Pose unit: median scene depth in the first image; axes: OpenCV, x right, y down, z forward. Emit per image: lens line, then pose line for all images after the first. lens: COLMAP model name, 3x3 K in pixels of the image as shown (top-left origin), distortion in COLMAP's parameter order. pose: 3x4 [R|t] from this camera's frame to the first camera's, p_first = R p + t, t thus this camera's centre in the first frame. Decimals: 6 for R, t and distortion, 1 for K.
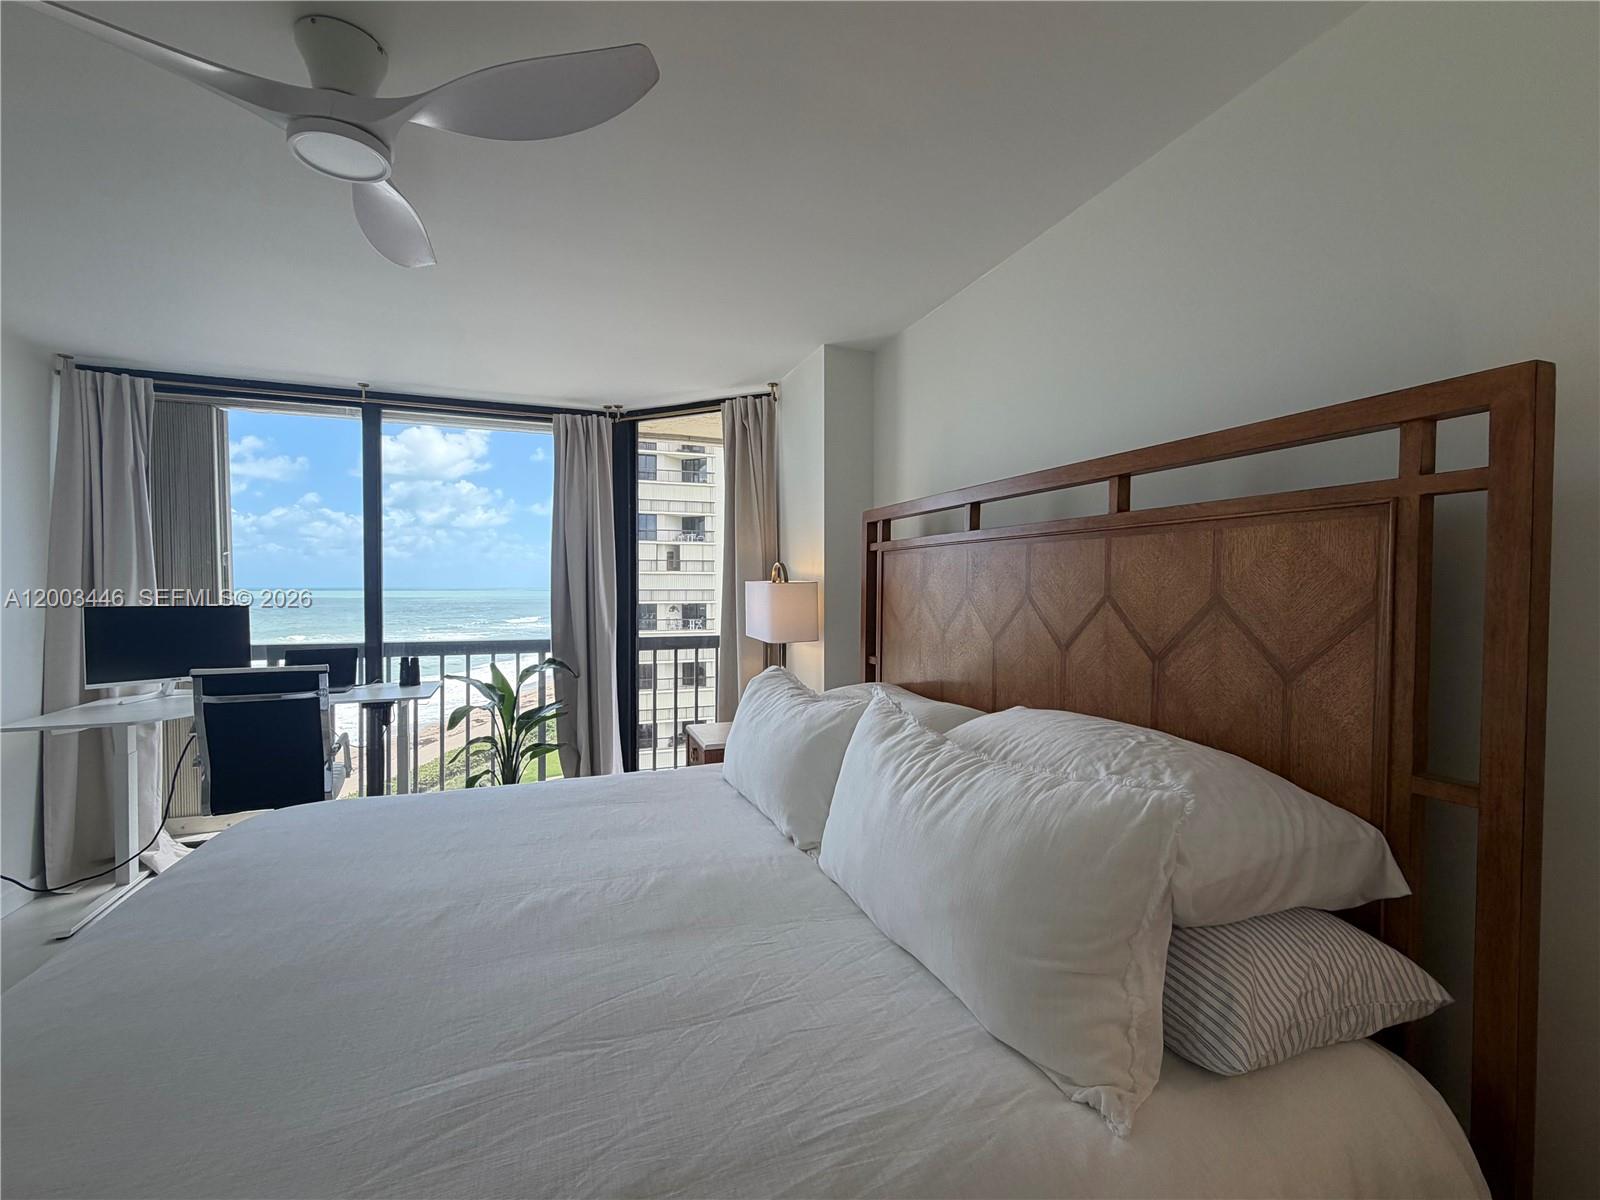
lens RADIAL K [[697.1, 0, 800.0], [0, 697.1, 600.0], [0, 0, 1]] dist [-0.000002, -0.000017]
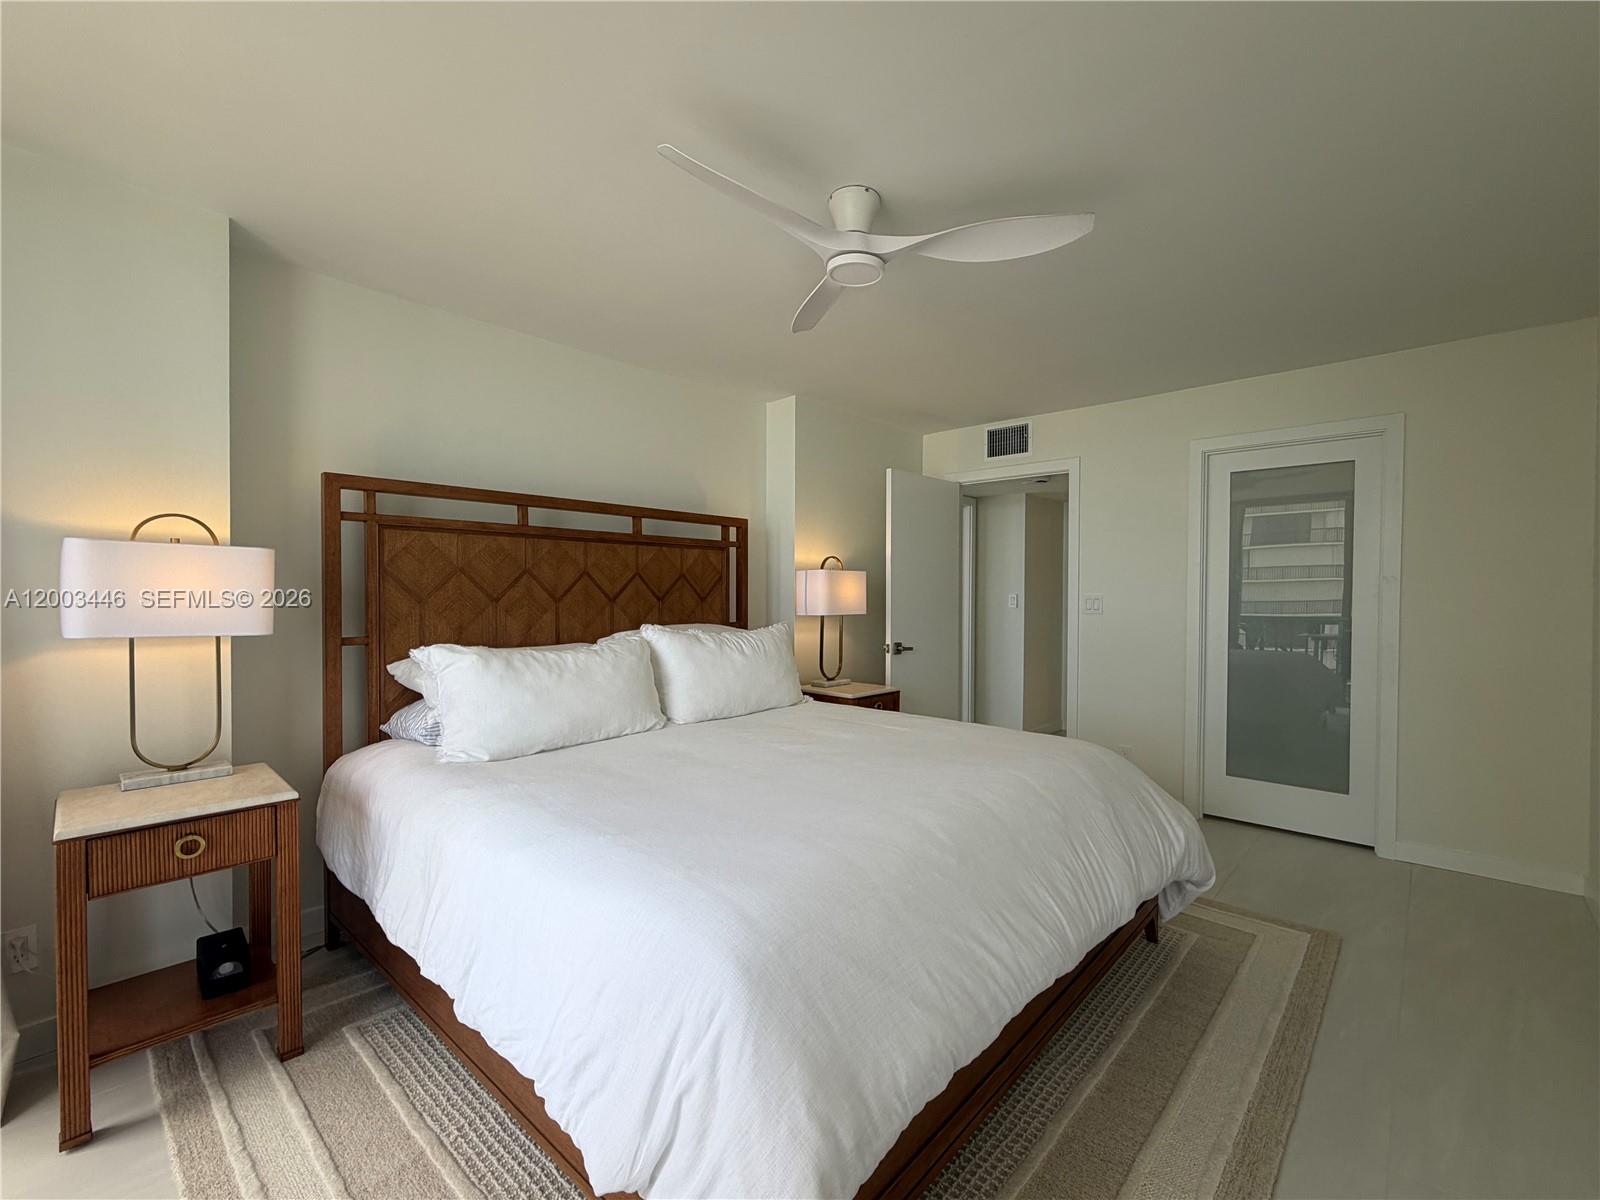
lens RADIAL K [[697.1, 0, 800.0], [0, 697.1, 600.0], [0, 0, 1]] dist [-0.000002, -0.000017]
pose [[-0.468699, -0.019361, 0.883146, -1.919472], [0.010056, 0.999578, 0.027251, 0.027735], [-0.883300, 0.021654, -0.468307, 1.810601]]
